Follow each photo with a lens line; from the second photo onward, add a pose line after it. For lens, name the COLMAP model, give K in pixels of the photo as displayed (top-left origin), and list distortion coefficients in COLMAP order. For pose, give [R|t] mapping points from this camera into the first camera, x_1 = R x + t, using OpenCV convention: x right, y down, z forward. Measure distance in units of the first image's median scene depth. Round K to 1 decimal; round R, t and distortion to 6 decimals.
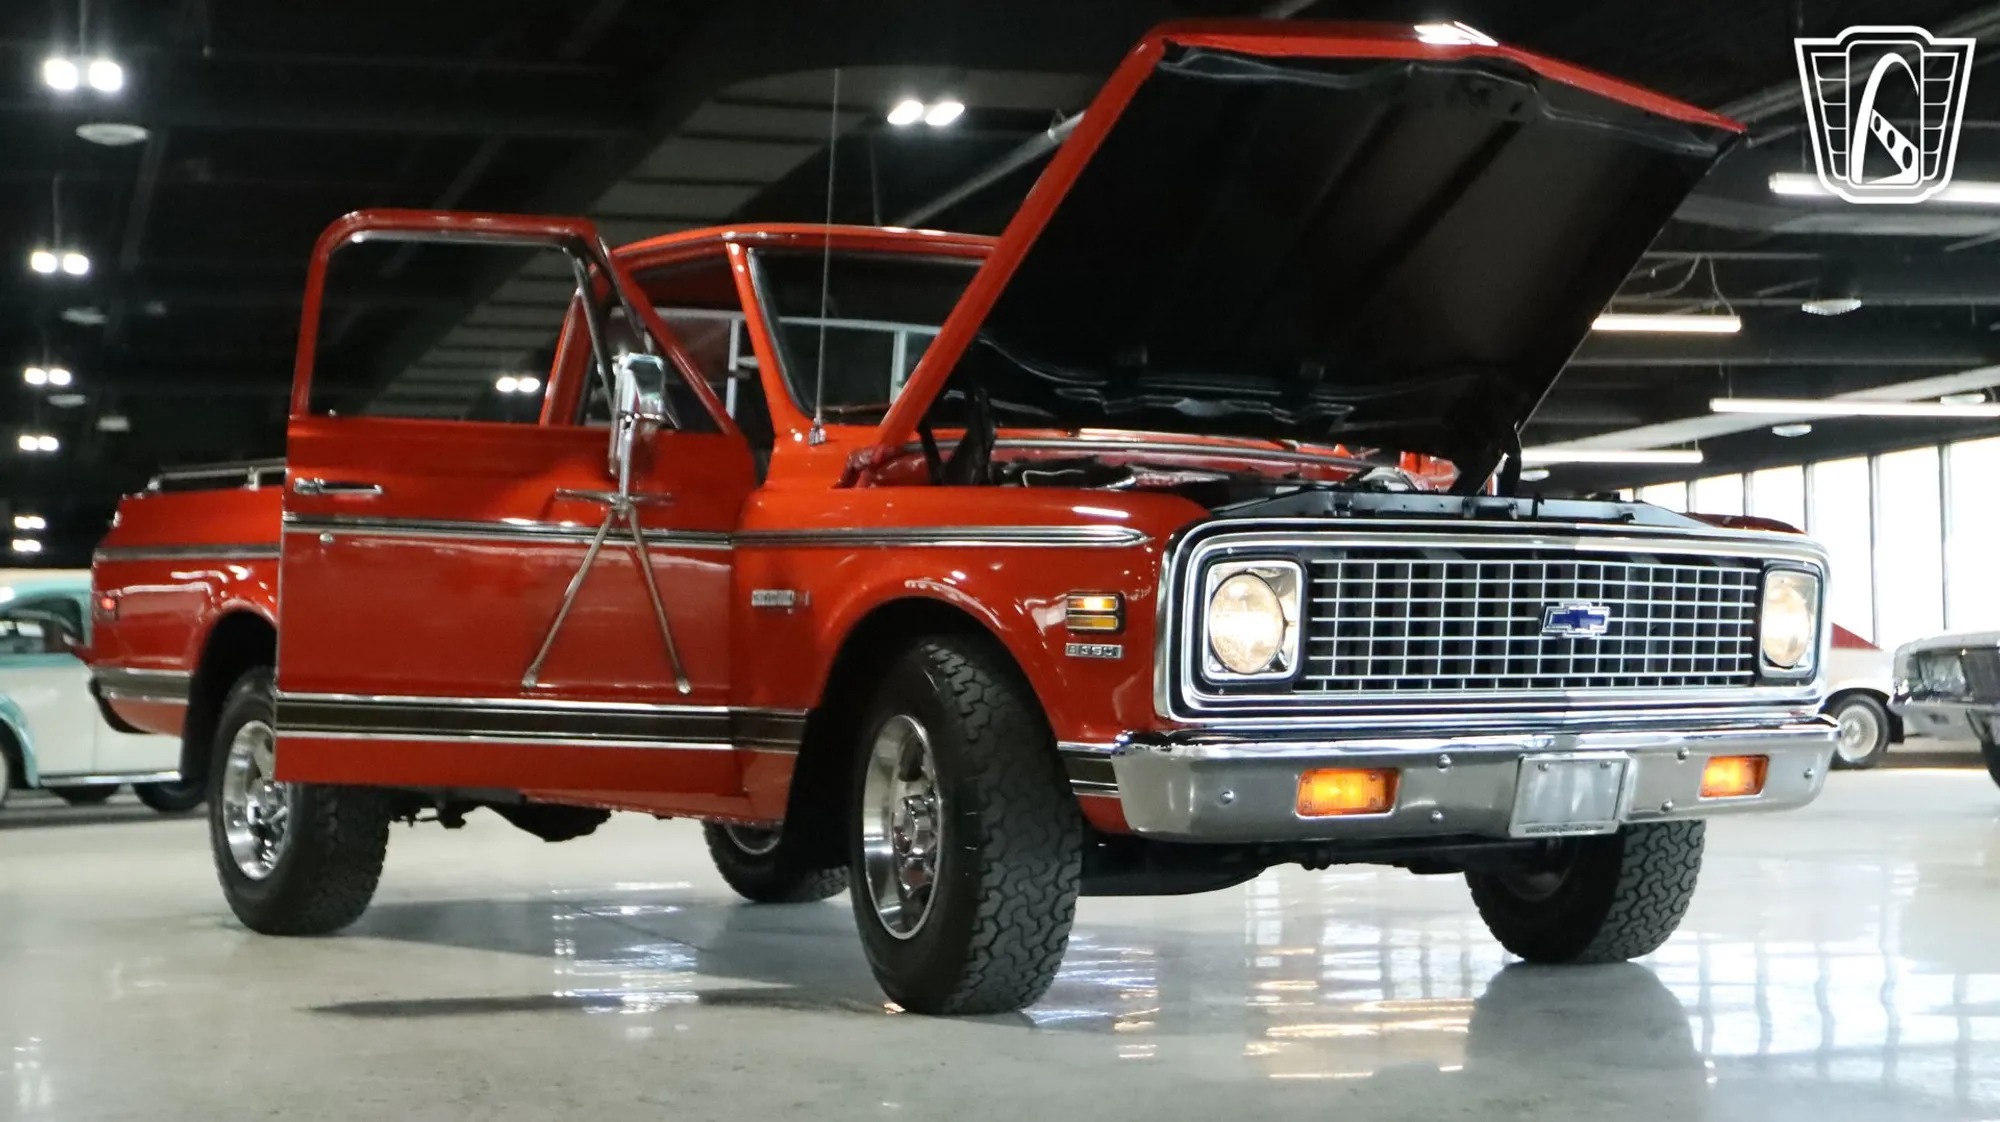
lens RADIAL K [[3041.9, 0, 1000.0], [0, 3041.9, 561.0], [0, 0, 1]] dist [0.001668, 0.137877]
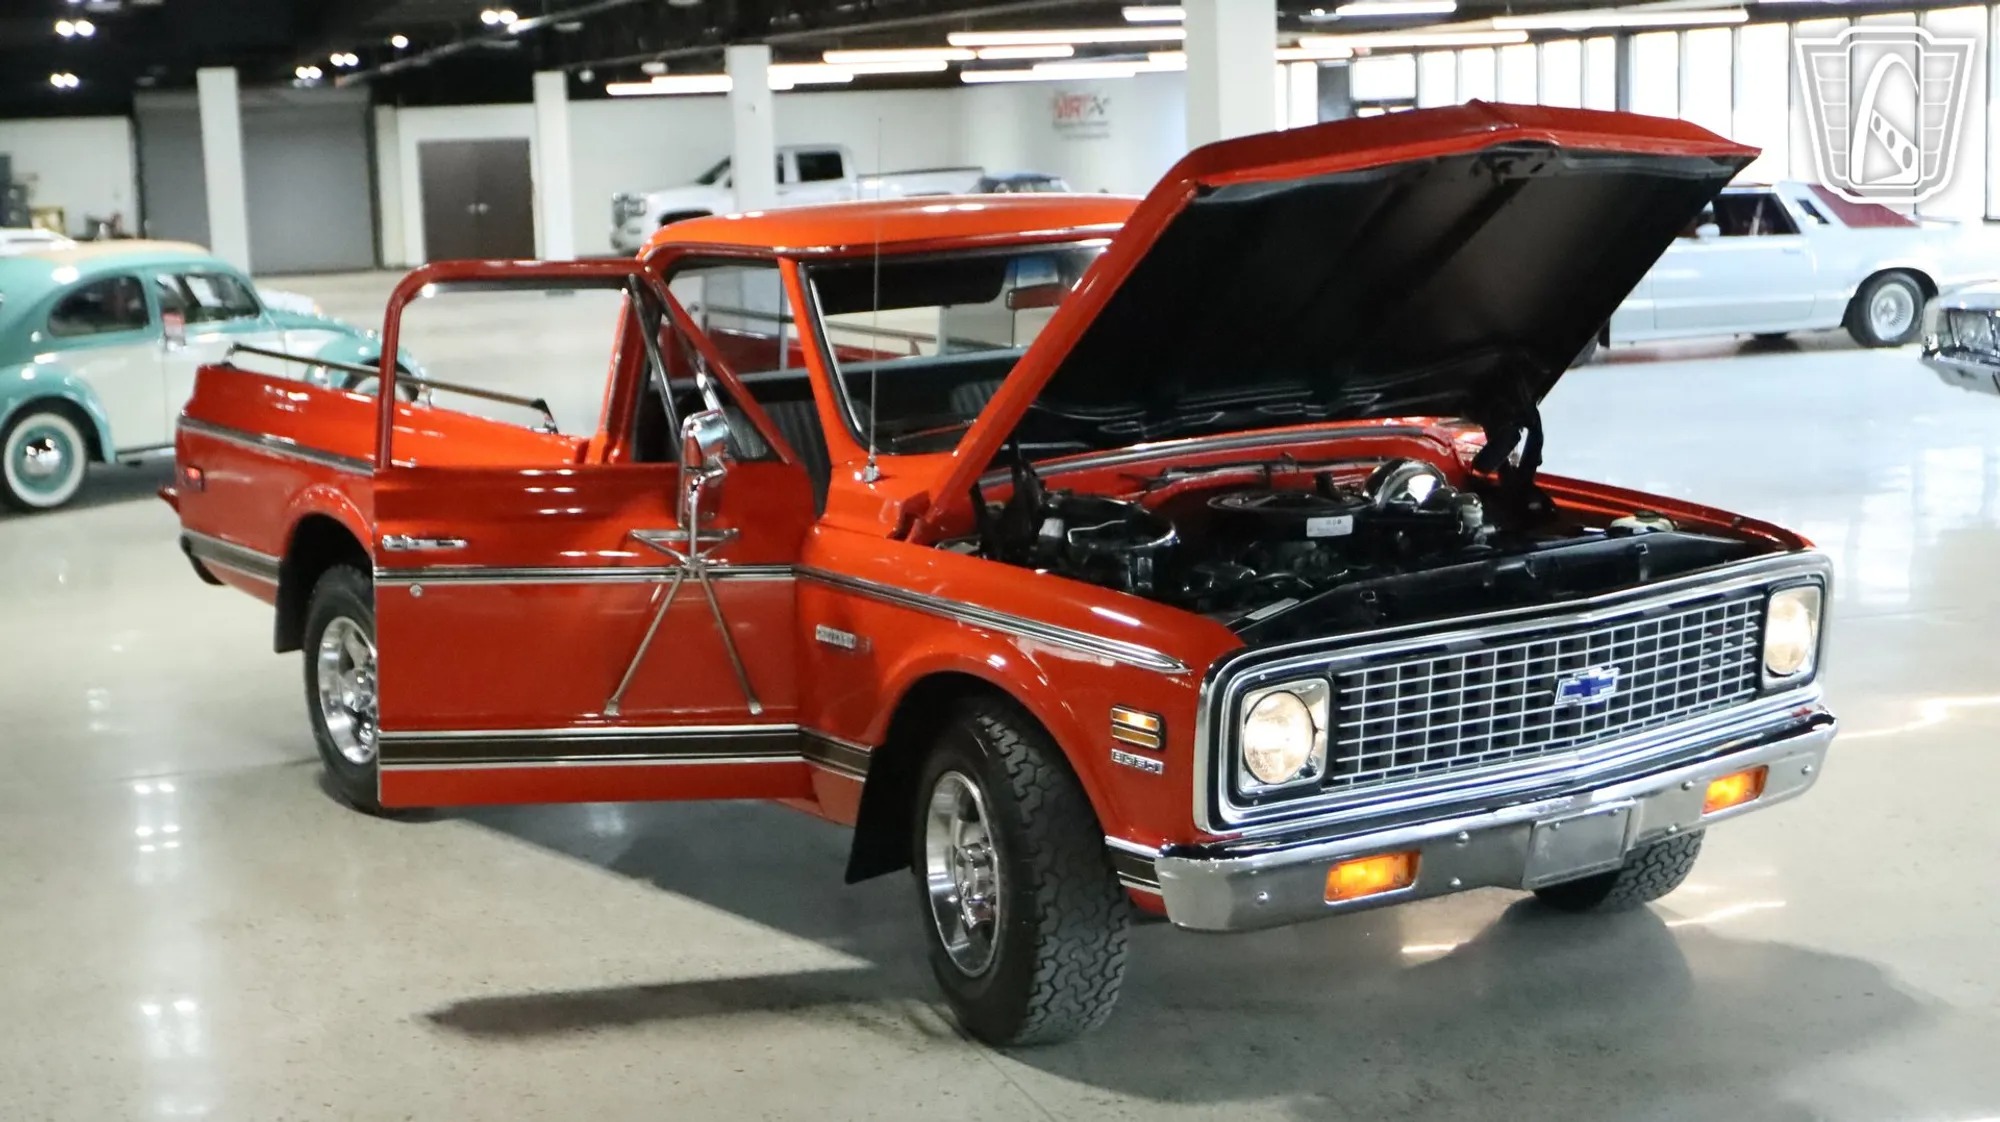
lens RADIAL K [[3041.9, 0, 1000.0], [0, 3041.9, 561.0], [0, 0, 1]] dist [0.001668, 0.137877]
pose [[0.999649, -0.020638, -0.016623, 0.001356], [0.023396, 0.981911, 0.187890, -0.225365], [0.012445, -0.188212, 0.982049, -0.045193]]
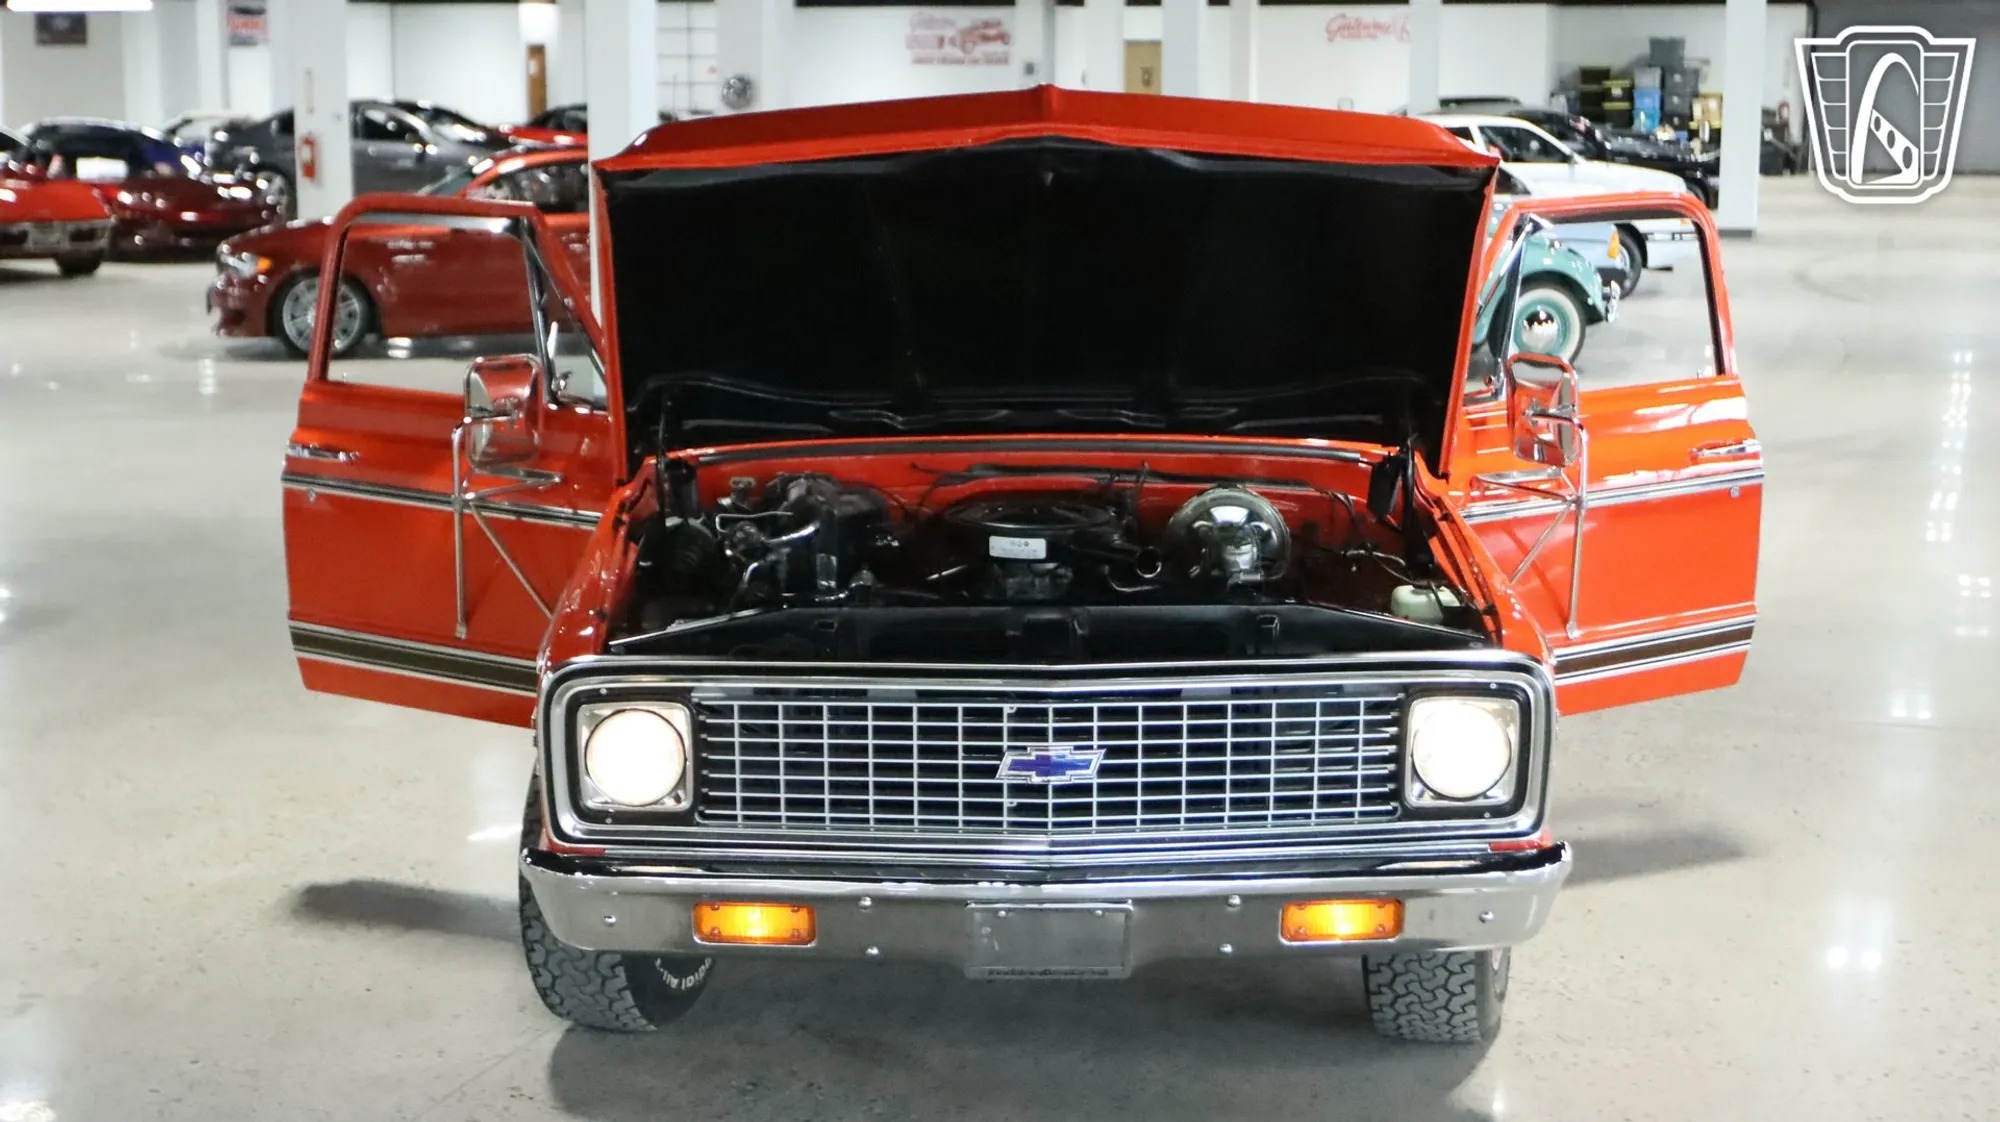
lens RADIAL K [[3039.9, 0, 1000.0], [0, 3039.9, 561.0], [0, 0, 1]] dist [0.004068, 0.078194]
pose [[0.800156, 0.112443, -0.589158, 0.707471], [0.019943, 0.976740, 0.213500, -0.237641], [0.599460, -0.182582, 0.779302, 0.265196]]
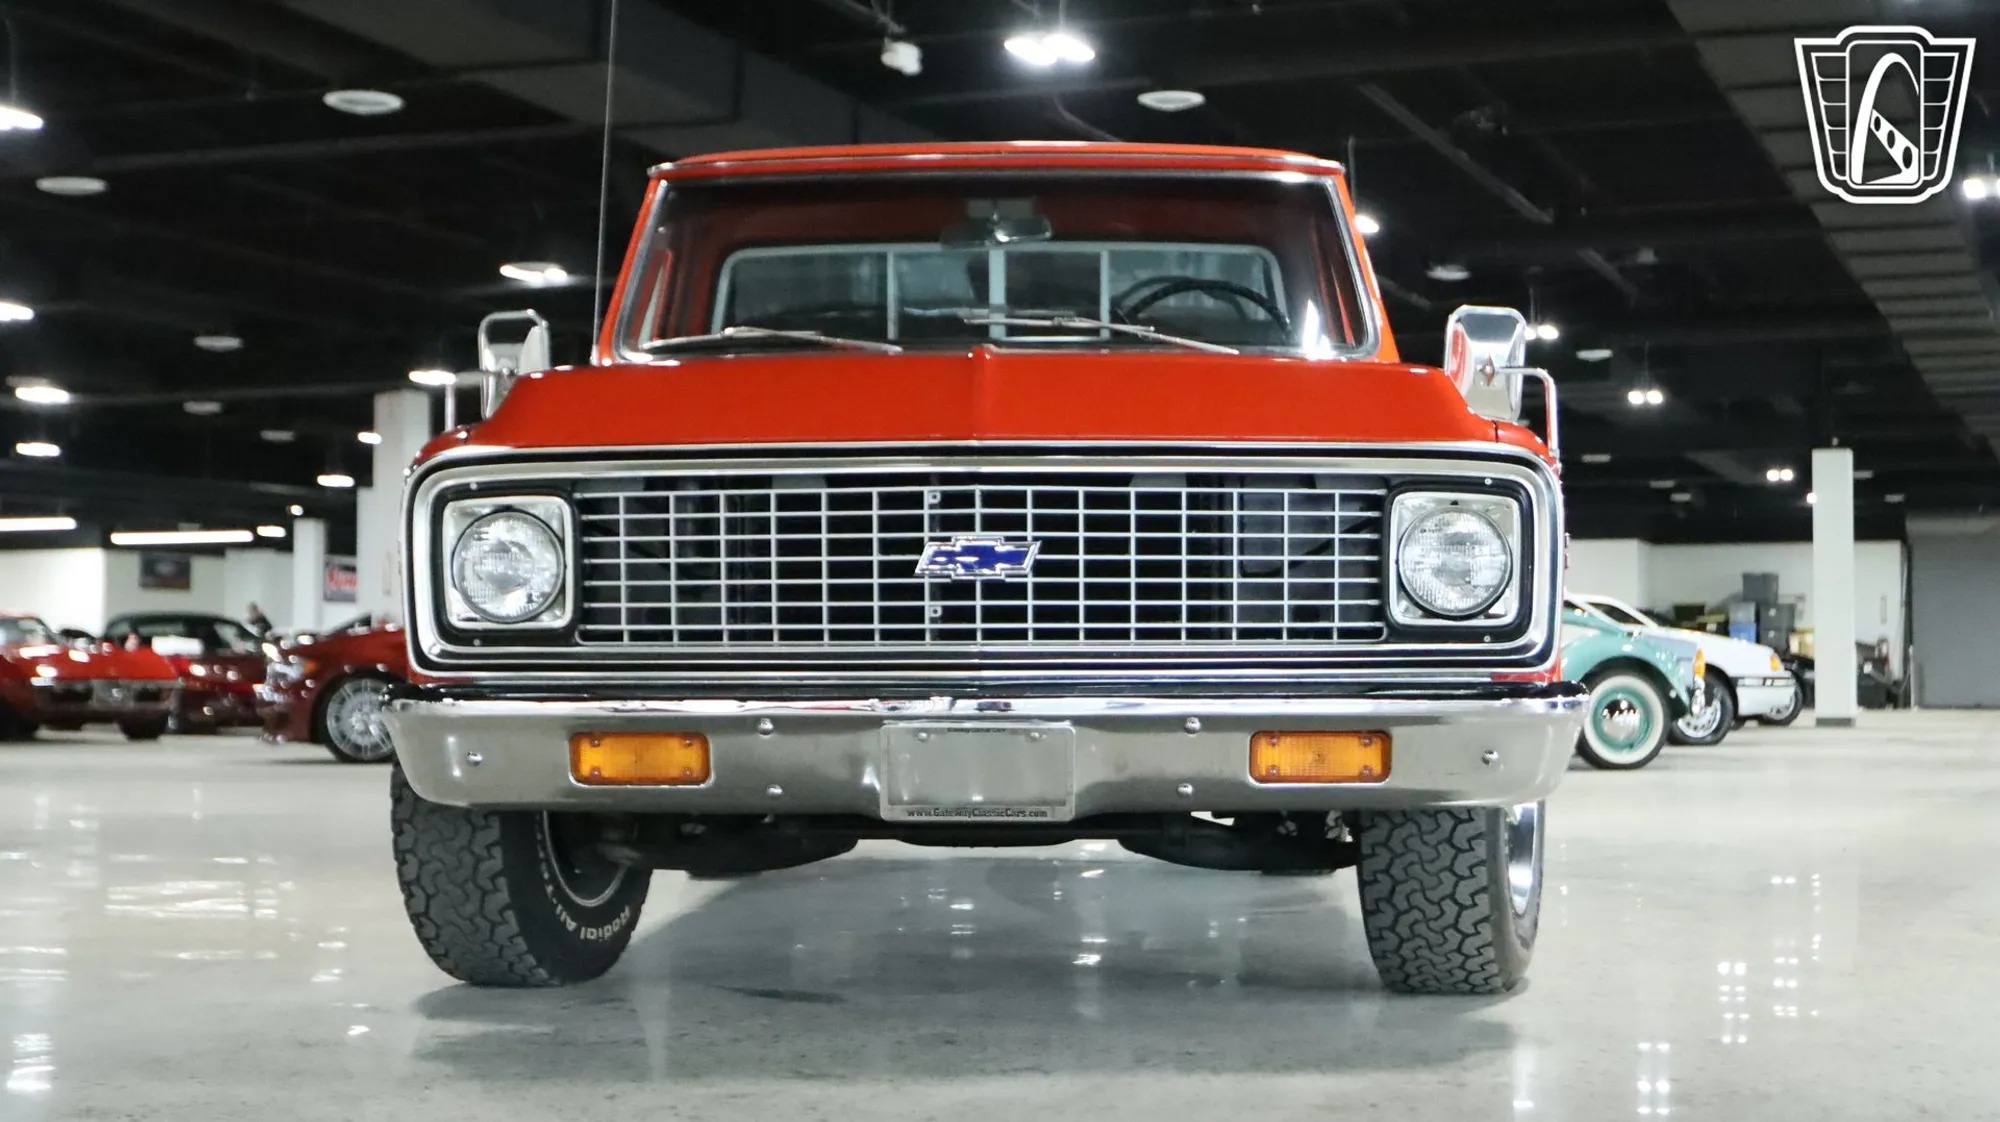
lens RADIAL K [[3039.9, 0, 1000.0], [0, 3039.9, 561.0], [0, 0, 1]] dist [0.004068, 0.078194]
pose [[0.778074, -0.011379, -0.628070, 0.692128], [0.020054, 0.999776, 0.006731, 0.014412], [0.627853, -0.017833, 0.778128, 0.360411]]
